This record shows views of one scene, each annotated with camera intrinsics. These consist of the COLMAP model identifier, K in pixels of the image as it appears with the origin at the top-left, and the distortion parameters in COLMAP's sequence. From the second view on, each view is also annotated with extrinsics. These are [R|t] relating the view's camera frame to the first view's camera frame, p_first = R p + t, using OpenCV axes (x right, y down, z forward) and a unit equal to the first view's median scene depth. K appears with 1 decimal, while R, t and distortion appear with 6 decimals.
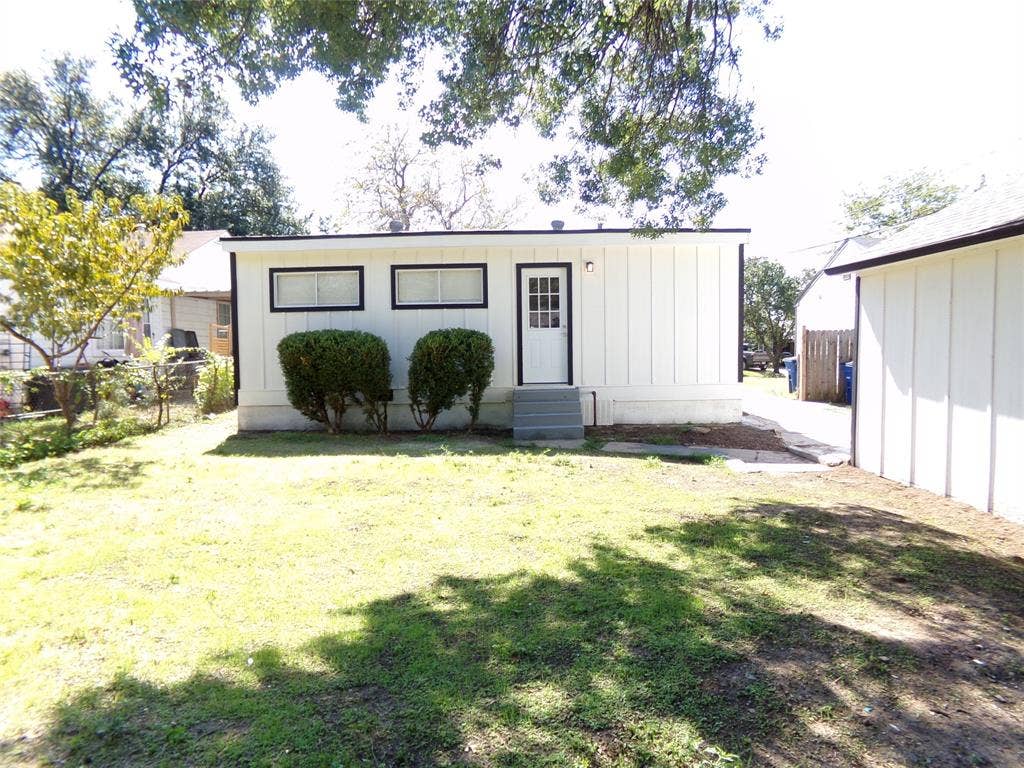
lens RADIAL K [[766.9, 0, 512.0], [0, 766.9, 384.0], [0, 0, 1]] dist [-0.087599, 0.001388]
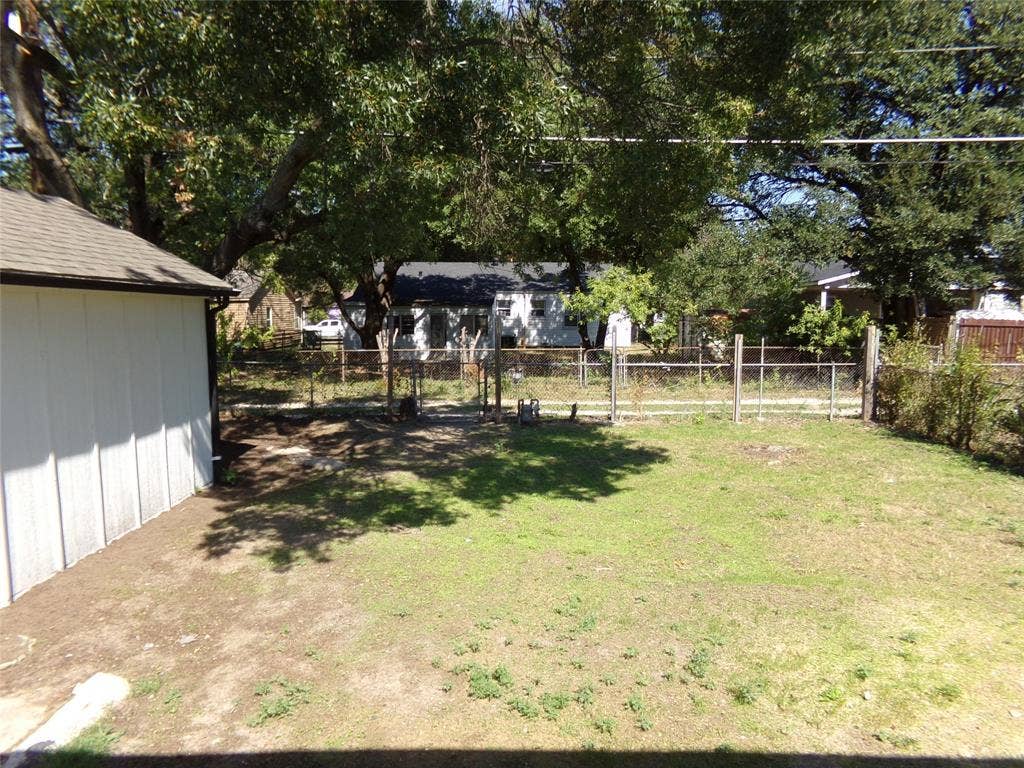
lens RADIAL K [[564.8, 0, 512.0], [0, 564.8, 384.0], [0, 0, 1]] dist [0.000138, 0.000013]
pose [[-0.999899, 0.014057, -0.001871, 0.041506], [0.013570, 0.986754, 0.161658, -0.102078], [0.004119, 0.161617, -0.986845, 1.028367]]
